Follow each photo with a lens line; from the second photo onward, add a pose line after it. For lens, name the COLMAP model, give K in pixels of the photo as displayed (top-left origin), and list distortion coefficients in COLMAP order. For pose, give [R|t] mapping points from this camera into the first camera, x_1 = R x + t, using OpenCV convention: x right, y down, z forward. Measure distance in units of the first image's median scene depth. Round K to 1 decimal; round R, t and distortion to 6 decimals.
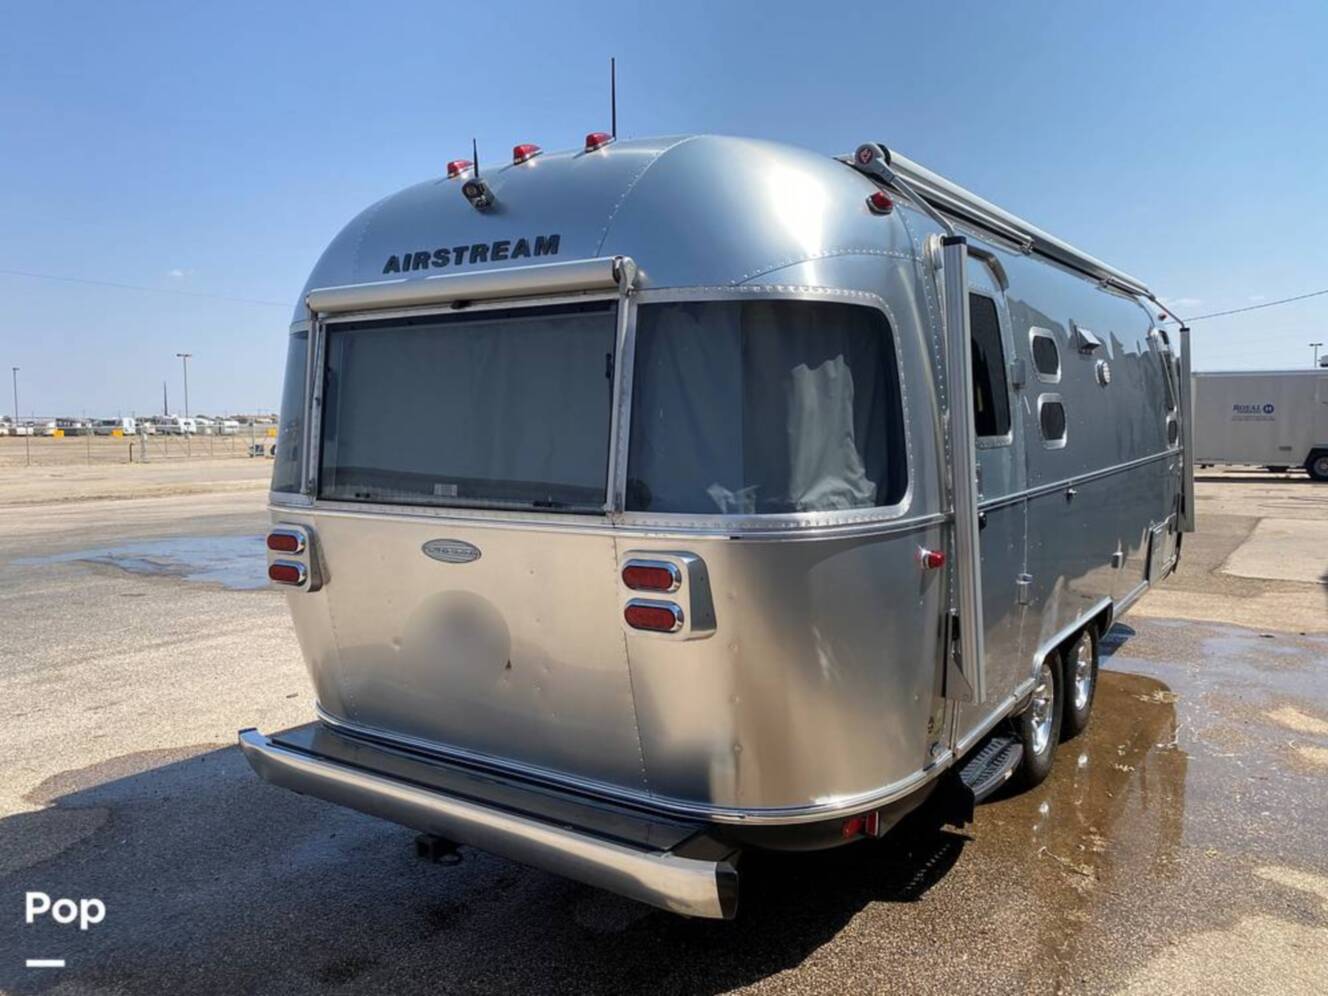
lens RADIAL K [[1017.9, 0, 664.0], [0, 1017.9, 498.0], [0, 0, 1]] dist [0.032104, -0.025831]
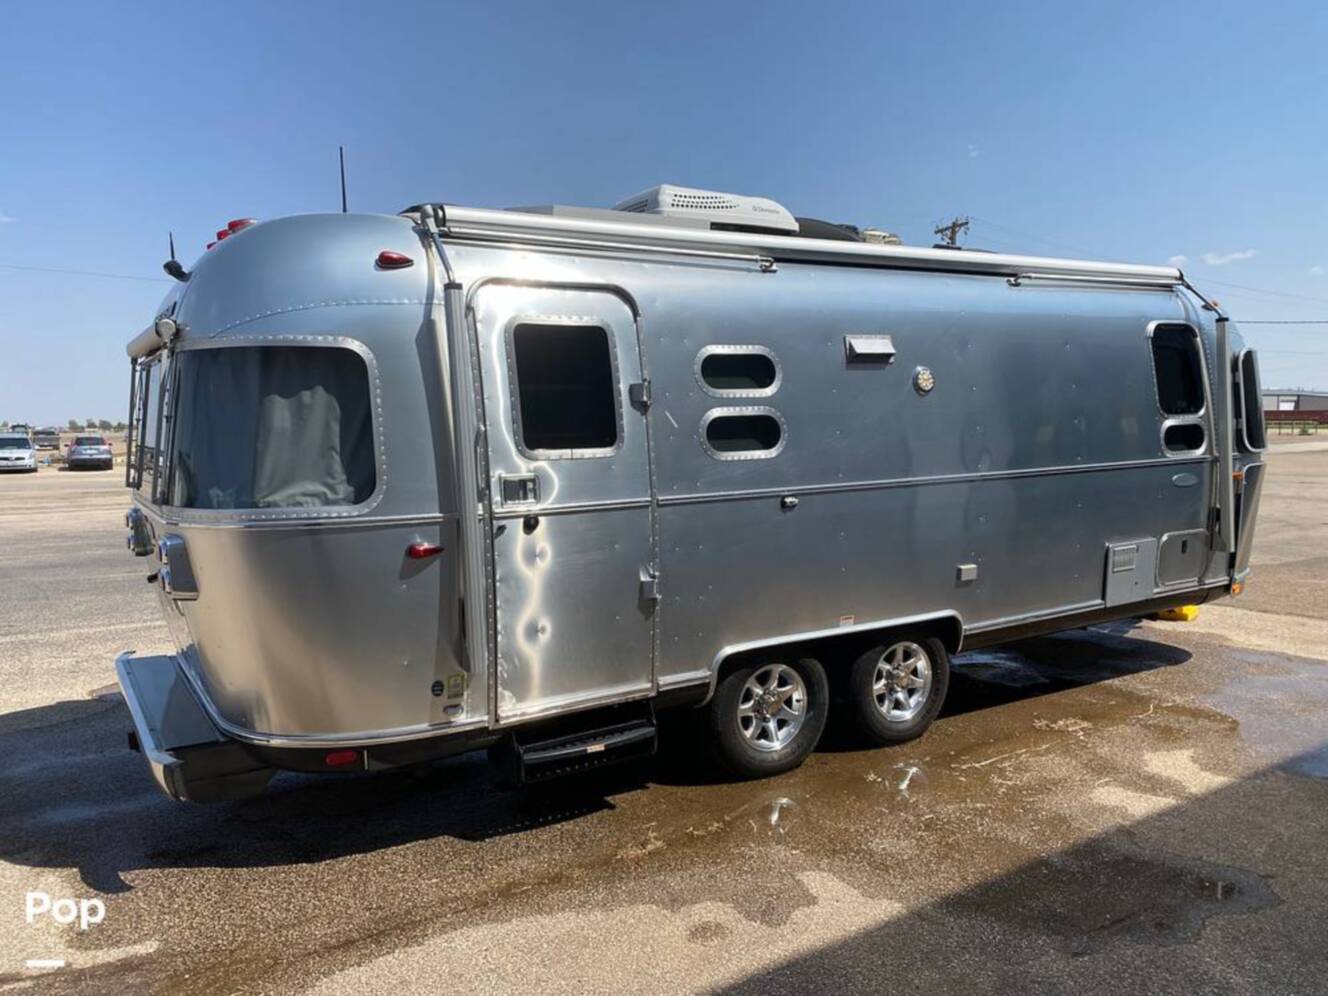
lens RADIAL K [[1017.9, 0, 664.0], [0, 1017.9, 498.0], [0, 0, 1]] dist [0.032104, -0.025831]
pose [[0.910781, 0.025447, -0.412104, 1.014188], [-0.023514, 0.999676, 0.009760, -0.021717], [0.412219, 0.000801, 0.911085, 0.012169]]
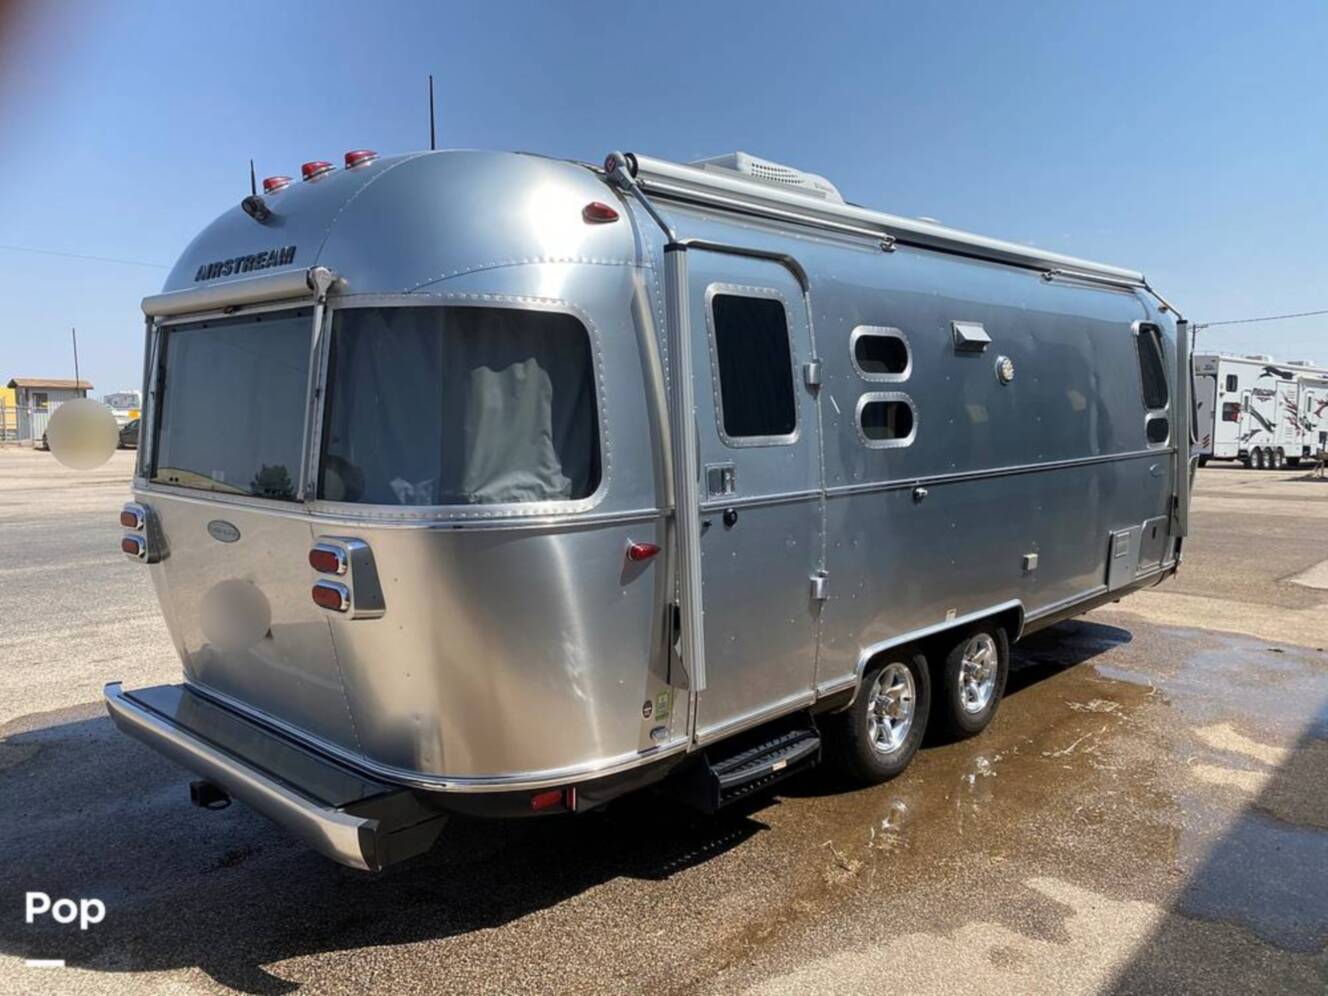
lens RADIAL K [[1020.6, 0, 662.0], [0, 1020.6, 499.0], [0, 0, 1]] dist [0.018666, -0.007458]
pose [[0.986383, 0.025262, -0.162514, 0.446810], [-0.022973, 0.999609, 0.015951, -0.012106], [0.162854, -0.012000, 0.986577, -0.027206]]
